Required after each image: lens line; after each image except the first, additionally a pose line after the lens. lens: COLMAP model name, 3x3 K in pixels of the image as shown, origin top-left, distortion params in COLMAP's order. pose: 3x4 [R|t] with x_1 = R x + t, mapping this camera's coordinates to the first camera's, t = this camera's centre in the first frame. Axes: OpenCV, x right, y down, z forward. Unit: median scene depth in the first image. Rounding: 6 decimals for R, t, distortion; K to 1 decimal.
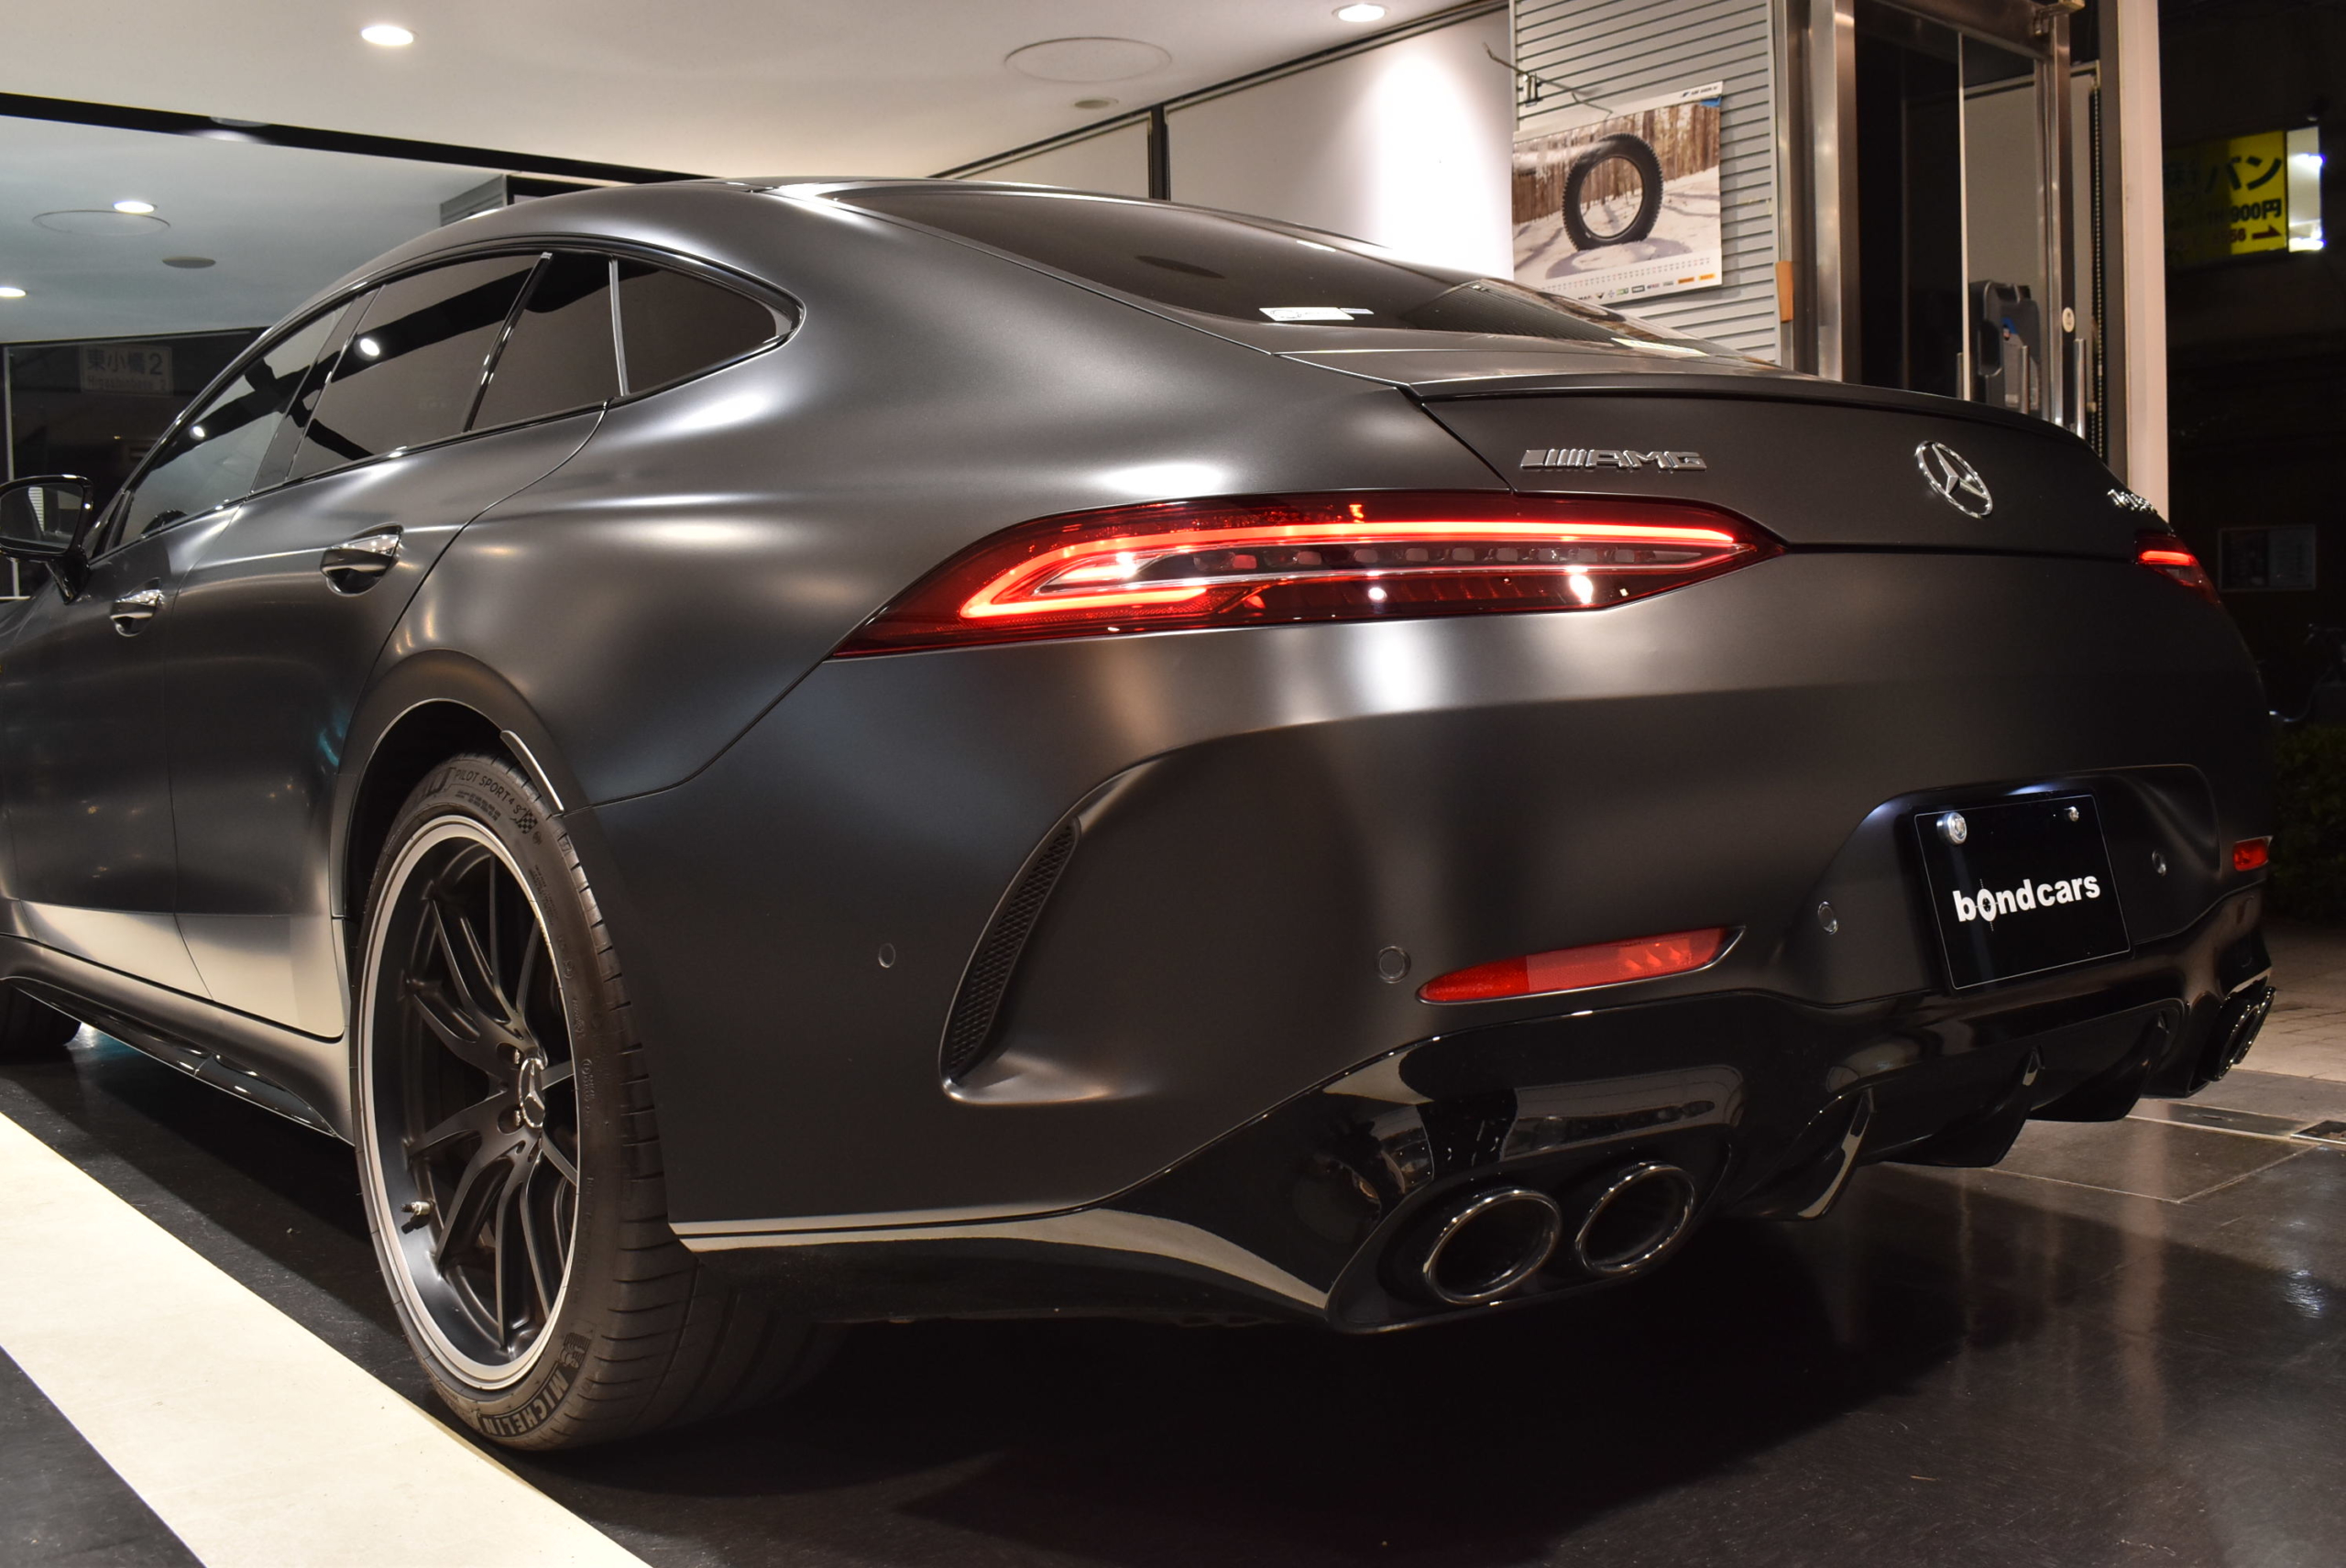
lens RADIAL K [[2199.6, 0, 1170.3], [0, 2199.6, 786.1], [0, 0, 1]] dist [-0.070021, 0.000000]
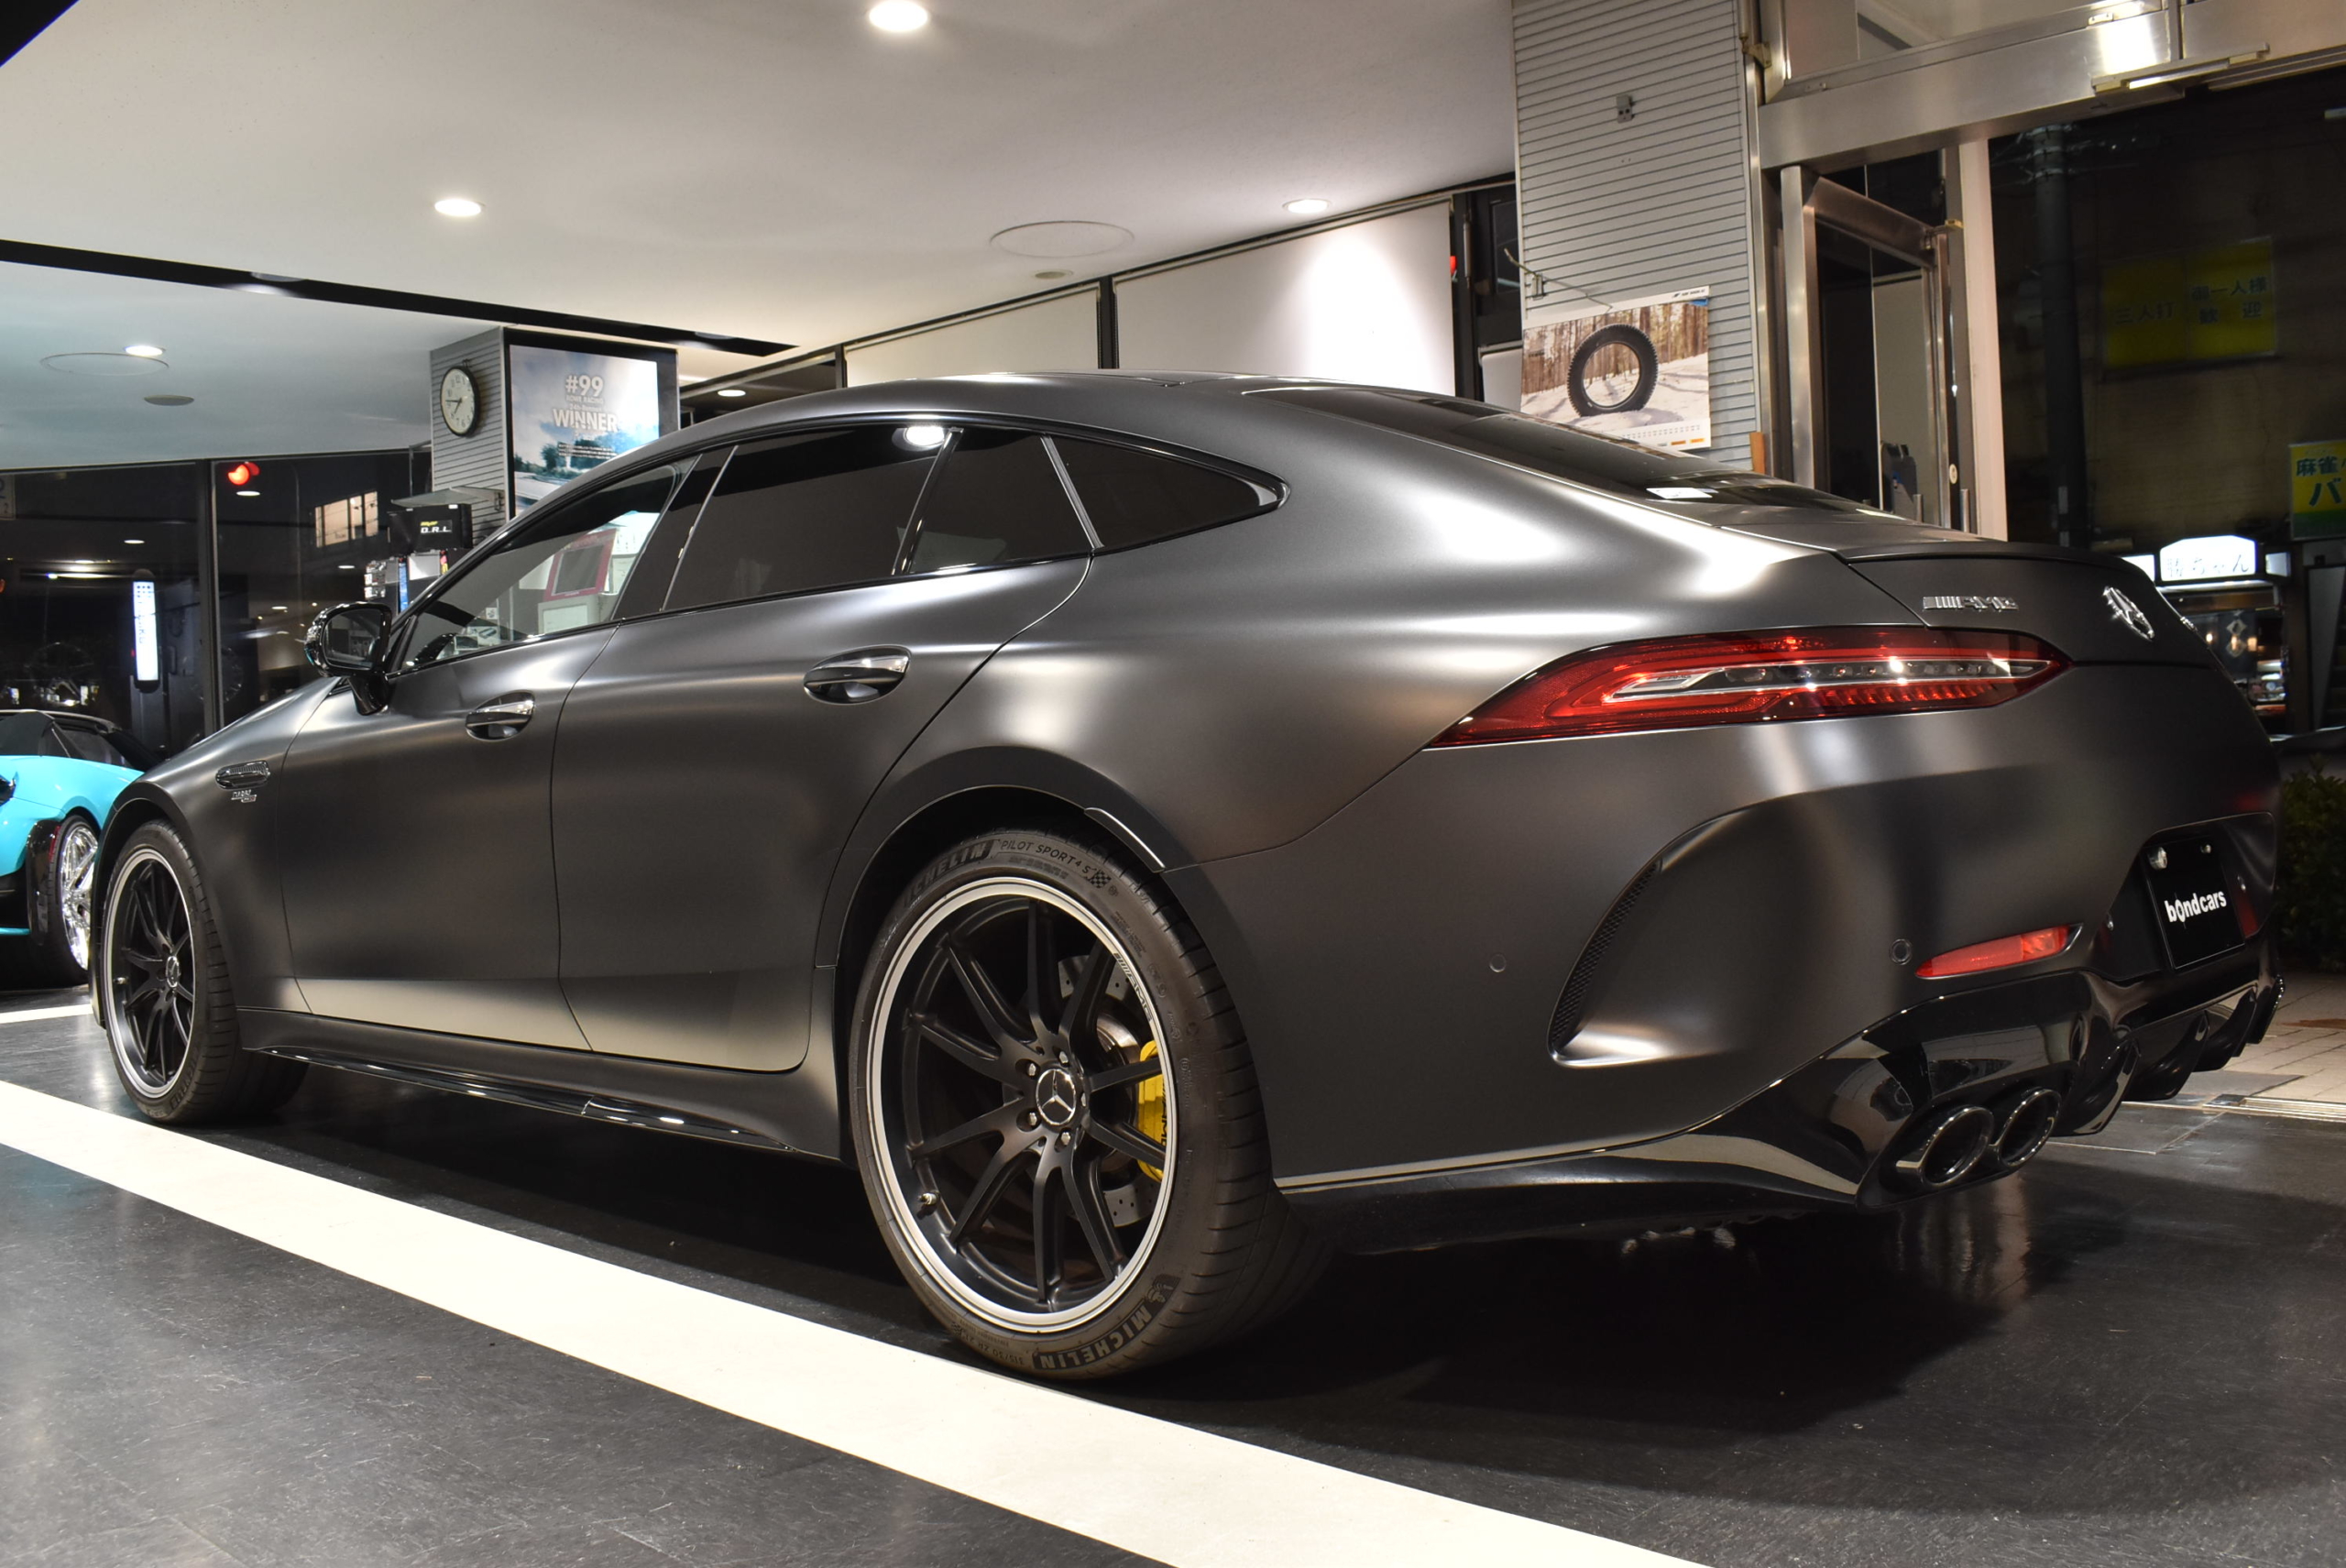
lens RADIAL K [[2024.7, 0, 1180.3], [0, 2024.7, 790.2], [0, 0, 1]] dist [-0.079391, 0.010422]
pose [[0.991401, -0.015649, 0.129918, -0.200240], [0.020972, 0.998991, -0.039710, 0.006177], [-0.129166, 0.042093, 0.990729, -0.093391]]
